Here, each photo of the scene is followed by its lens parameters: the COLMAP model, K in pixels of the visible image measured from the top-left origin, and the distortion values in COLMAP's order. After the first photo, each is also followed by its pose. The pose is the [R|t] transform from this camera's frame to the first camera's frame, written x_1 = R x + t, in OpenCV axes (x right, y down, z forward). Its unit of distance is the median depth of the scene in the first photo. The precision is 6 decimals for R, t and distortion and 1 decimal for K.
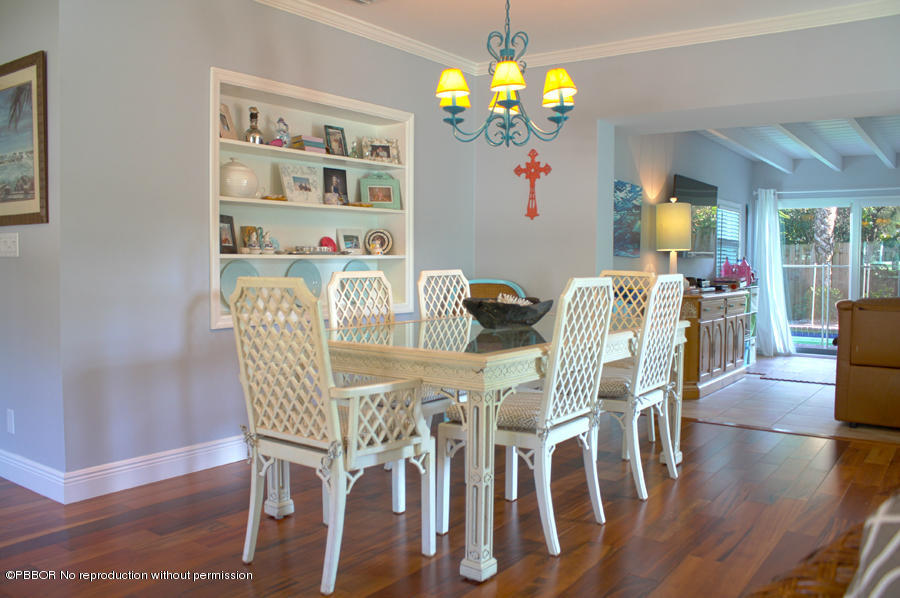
lens RADIAL K [[761.9, 0, 450.0], [0, 761.9, 299.0], [0, 0, 1]] dist [-0.170447, 0.167980]
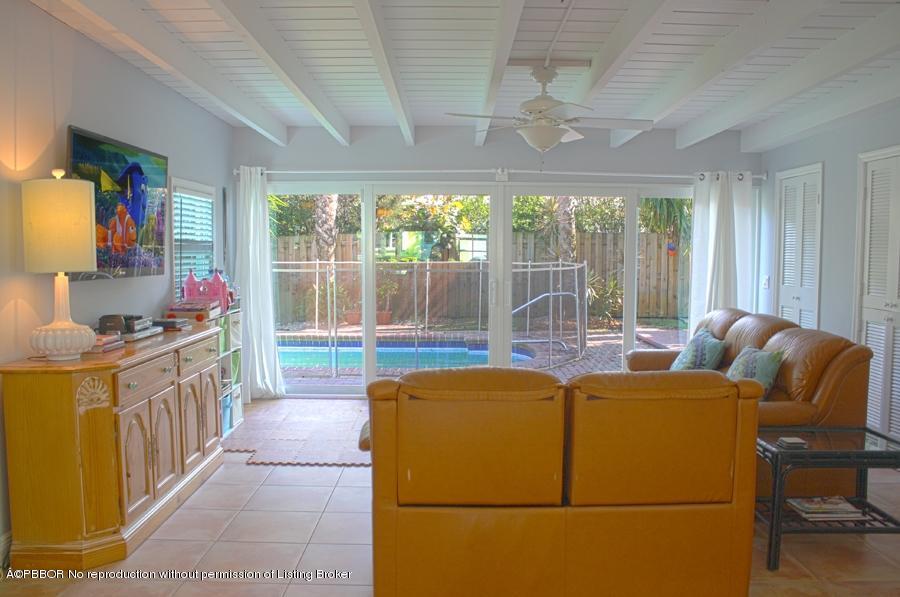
lens RADIAL K [[761.9, 0, 450.0], [0, 761.9, 298.5], [0, 0, 1]] dist [-0.170447, 0.167980]
pose [[0.805367, -0.043651, 0.591168, 0.167370], [0.032145, 0.999034, 0.029976, -0.042244], [-0.591905, -0.005138, 0.805991, 0.344115]]
